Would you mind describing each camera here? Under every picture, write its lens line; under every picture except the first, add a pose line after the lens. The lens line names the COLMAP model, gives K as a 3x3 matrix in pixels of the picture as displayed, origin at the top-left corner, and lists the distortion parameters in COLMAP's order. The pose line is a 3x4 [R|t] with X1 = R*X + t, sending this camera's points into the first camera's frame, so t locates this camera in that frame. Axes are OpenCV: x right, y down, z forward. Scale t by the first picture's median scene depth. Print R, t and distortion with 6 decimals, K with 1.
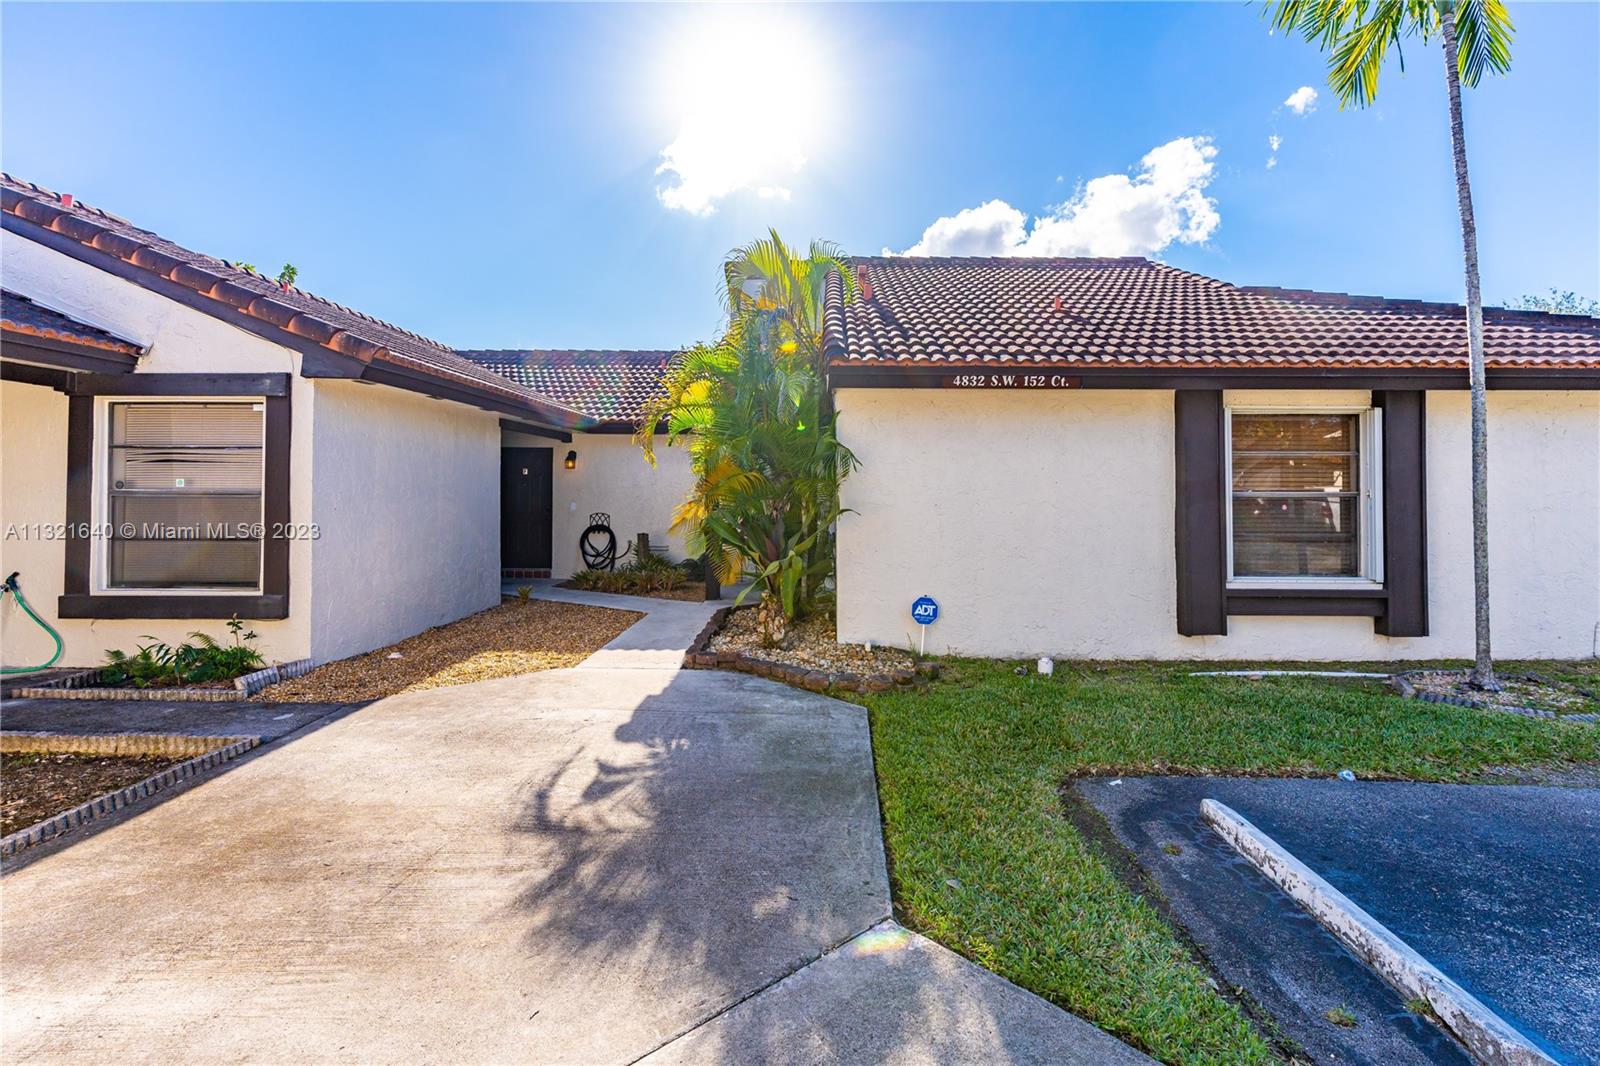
lens RADIAL K [[777.2, 0, 818.6], [0, 777.2, 484.2], [0, 0, 1]] dist [0.003050, -0.000273]
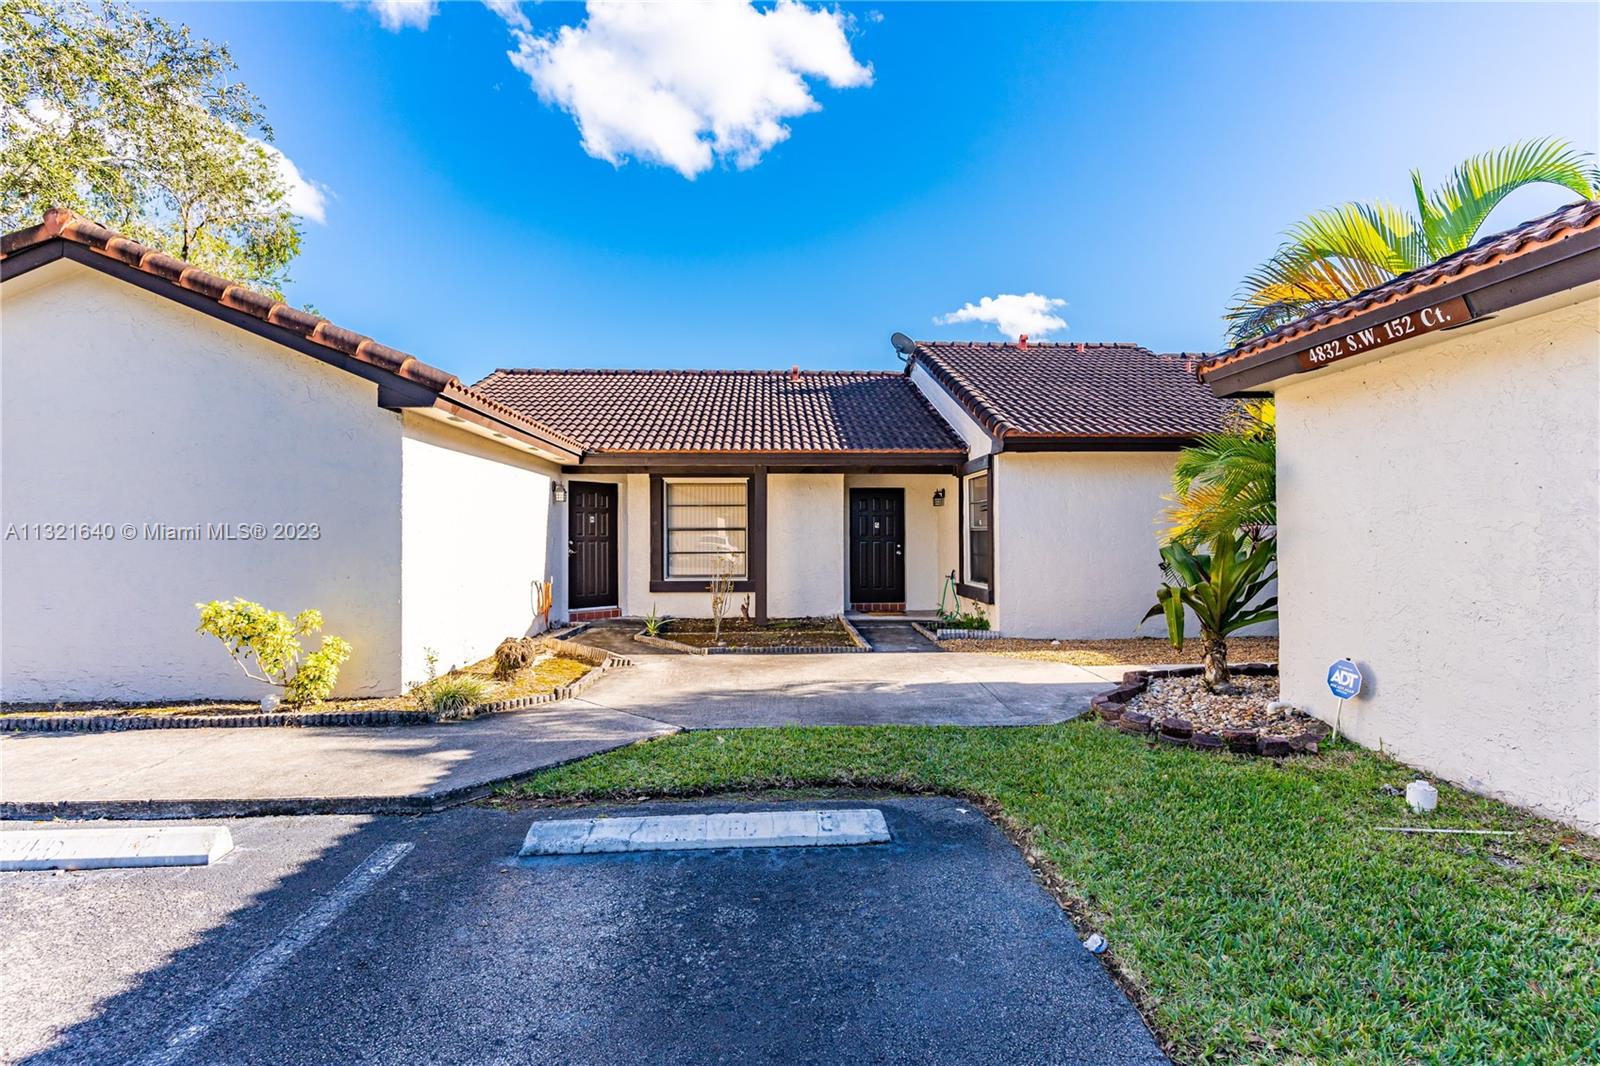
lens RADIAL K [[777.2, 0, 798.2], [0, 777.2, 534.2], [0, 0, 1]] dist [0.003050, -0.000273]
pose [[0.041989, -0.006126, -0.999099, 0.872330], [0.014083, 0.999885, -0.005539, 0.027942], [0.999019, -0.013838, 0.042070, 0.494511]]
